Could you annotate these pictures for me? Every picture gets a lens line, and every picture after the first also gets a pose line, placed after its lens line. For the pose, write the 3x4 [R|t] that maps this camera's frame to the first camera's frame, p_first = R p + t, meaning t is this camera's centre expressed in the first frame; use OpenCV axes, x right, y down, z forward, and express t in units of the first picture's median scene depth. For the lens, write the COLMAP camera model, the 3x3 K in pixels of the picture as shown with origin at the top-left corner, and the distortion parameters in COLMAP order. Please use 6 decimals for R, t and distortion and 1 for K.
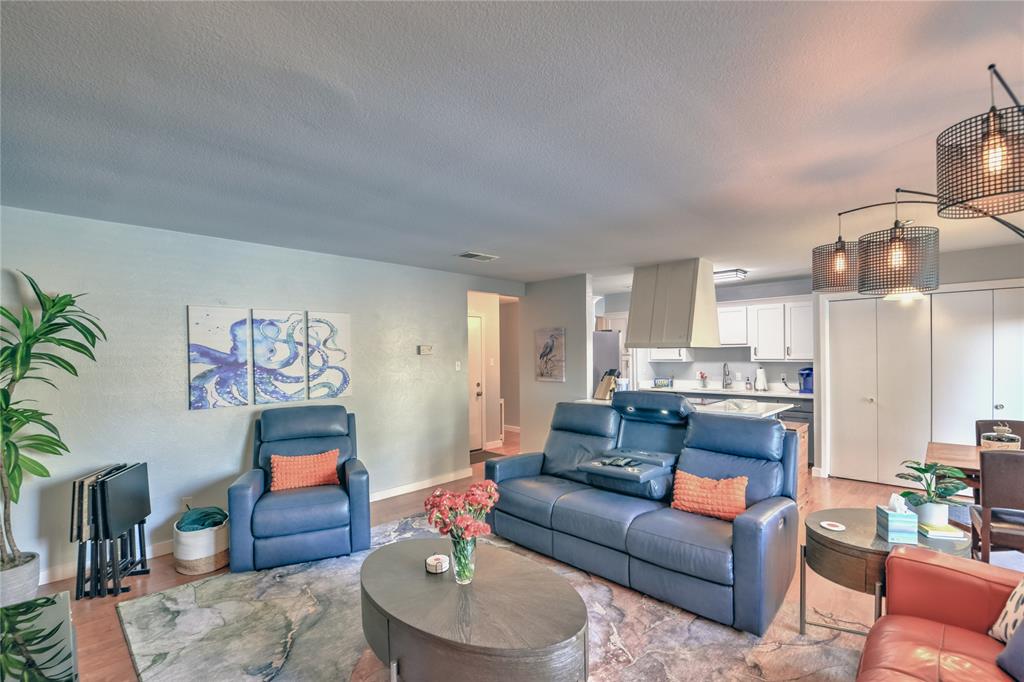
lens RADIAL K [[456.0, 0, 531.5], [0, 456.0, 364.0], [0, 0, 1]] dist [-0.009011, -0.000656]
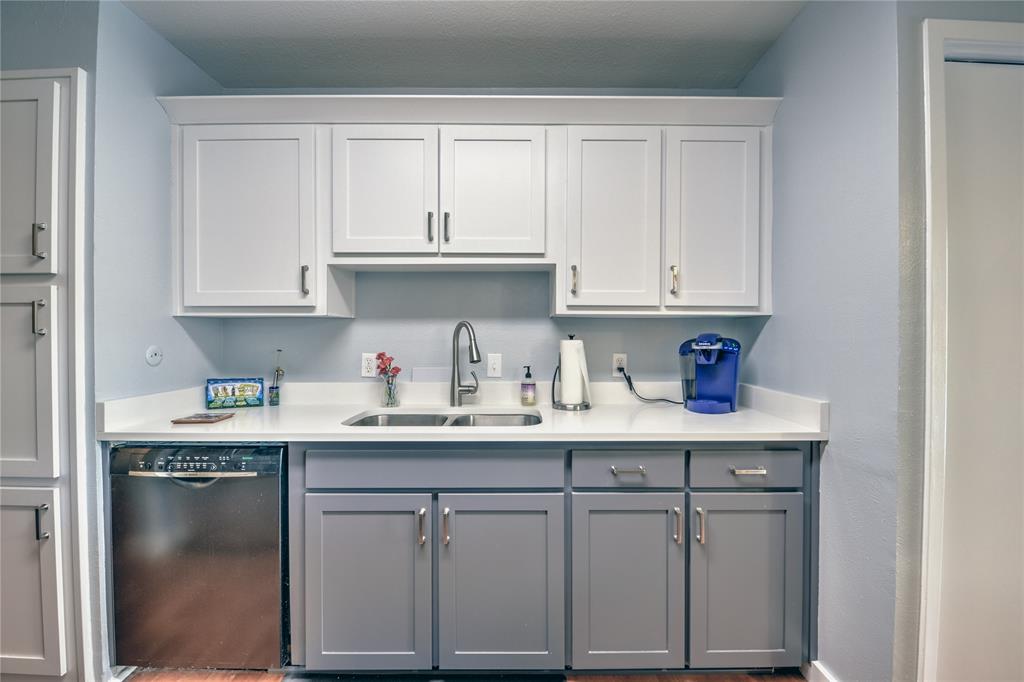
lens RADIAL K [[456.0, 0, 516.9], [0, 456.0, 339.6], [0, 0, 1]] dist [-0.009011, -0.000656]
pose [[0.717144, 0.012089, 0.696820, 0.263005], [0.005367, 0.999724, -0.022867, 0.018496], [-0.696904, 0.020138, 0.716882, 0.831898]]
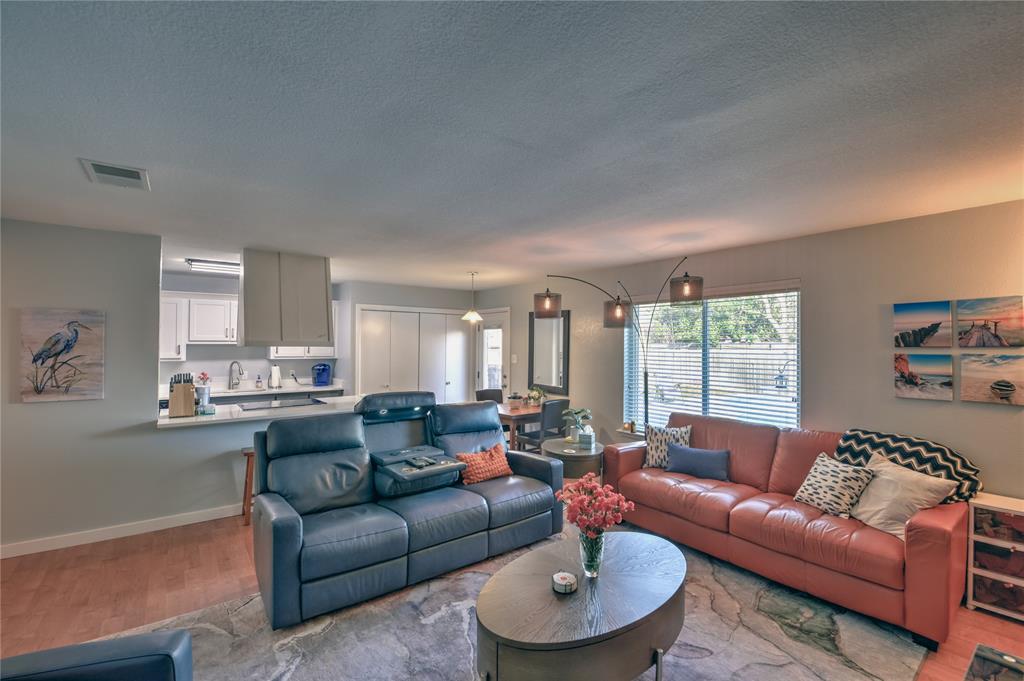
lens RADIAL K [[456.0, 0, 510.3], [0, 456.0, 338.5], [0, 0, 1]] dist [-0.009011, -0.000656]
pose [[0.167871, 0.023374, 0.985532, -0.419485], [0.015027, 0.999542, -0.026266, -0.017050], [-0.985694, 0.019219, 0.167443, 0.332374]]
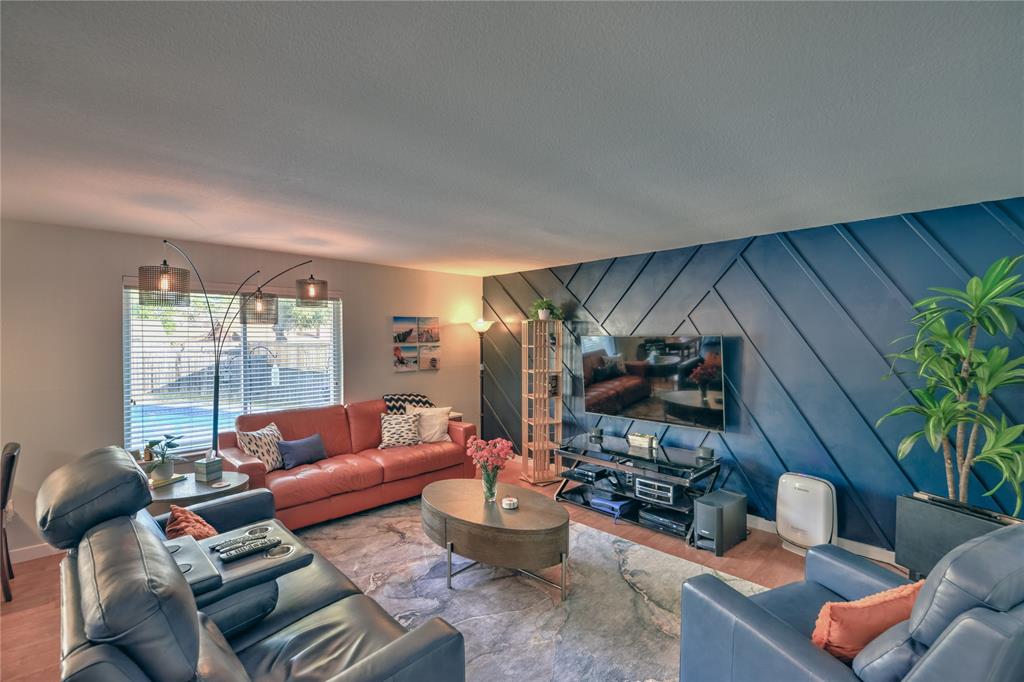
lens RADIAL K [[456.0, 0, 518.0], [0, 456.0, 344.0], [0, 0, 1]] dist [-0.009011, -0.000656]
pose [[-0.999798, 0.015917, 0.012254, -0.101402], [0.016274, 0.999430, 0.029592, -0.032161], [-0.011776, 0.029786, -0.999487, 0.825961]]
